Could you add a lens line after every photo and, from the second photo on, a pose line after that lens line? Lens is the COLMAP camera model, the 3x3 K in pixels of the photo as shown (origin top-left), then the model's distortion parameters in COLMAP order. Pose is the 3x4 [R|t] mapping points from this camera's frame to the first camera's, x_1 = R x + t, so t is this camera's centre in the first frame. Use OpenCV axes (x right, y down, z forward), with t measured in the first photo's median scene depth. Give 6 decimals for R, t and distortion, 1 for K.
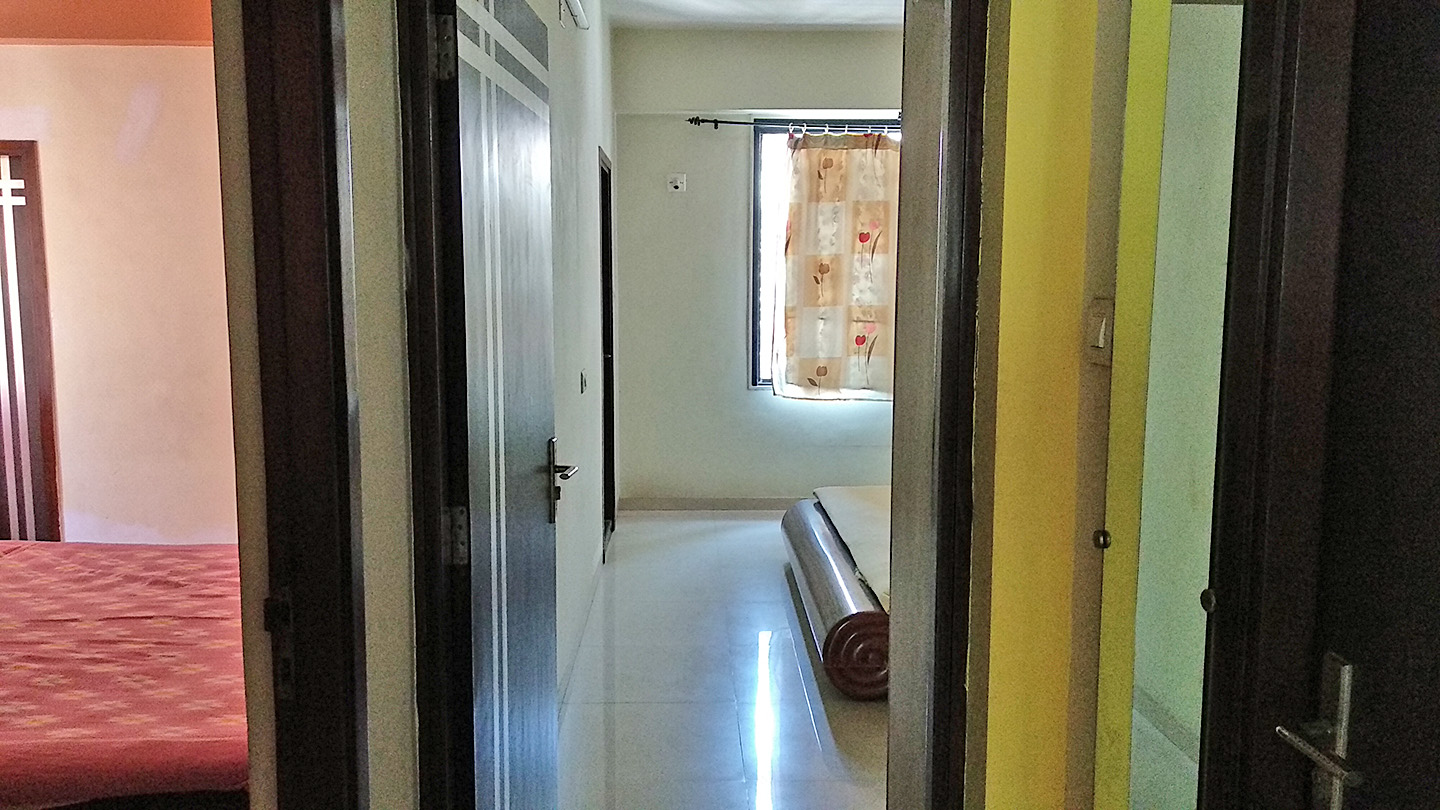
lens RADIAL K [[1138.3, 0, 714.2], [0, 1138.3, 407.7], [0, 0, 1]] dist [0.123956, -0.099521]
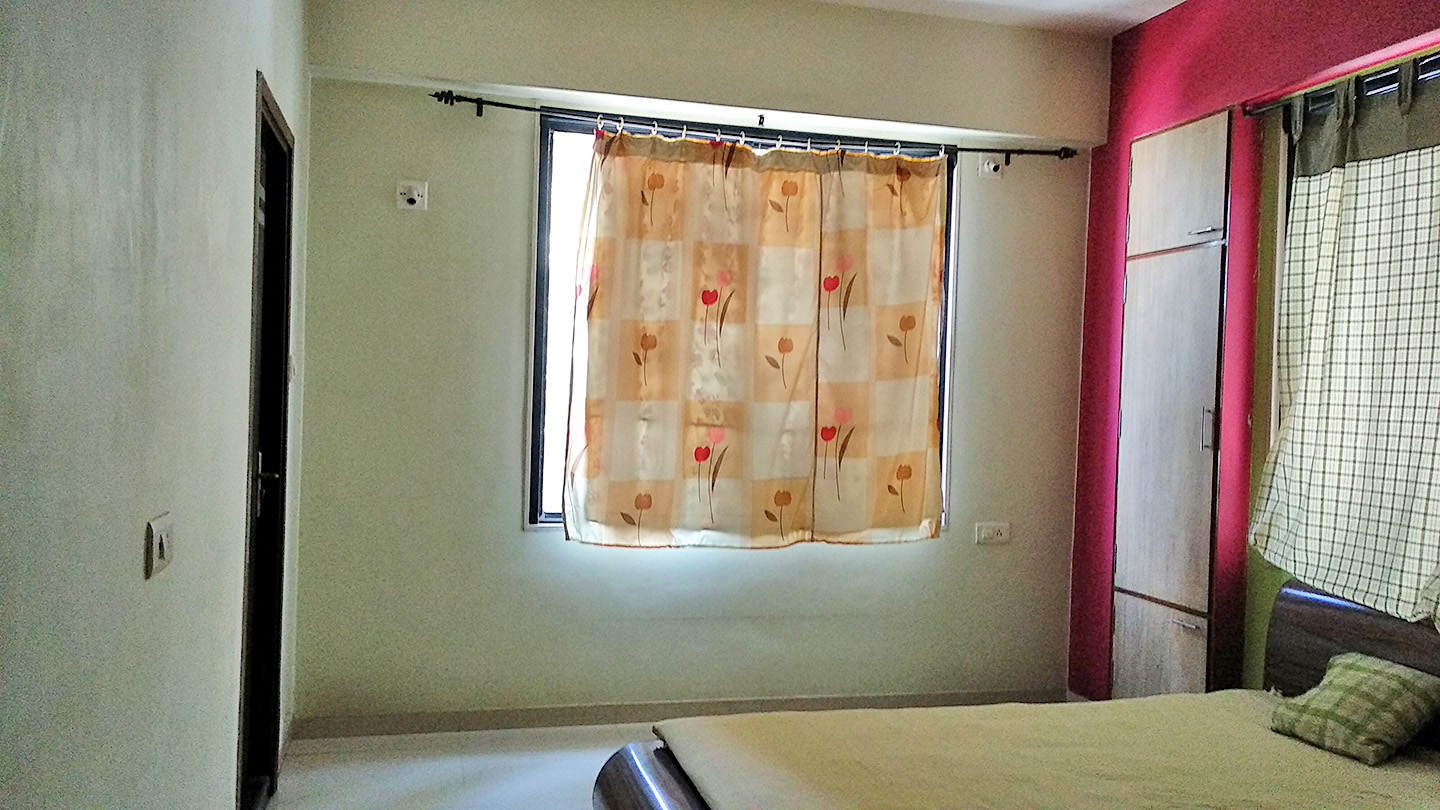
lens RADIAL K [[1138.3, 0, 714.2], [0, 1138.3, 407.7], [0, 0, 1]] dist [0.123956, -0.099521]
pose [[0.973351, 0.025594, 0.227886, -0.013044], [-0.002958, 0.995071, -0.099125, -0.021480], [-0.229300, 0.095809, 0.968629, 0.374326]]
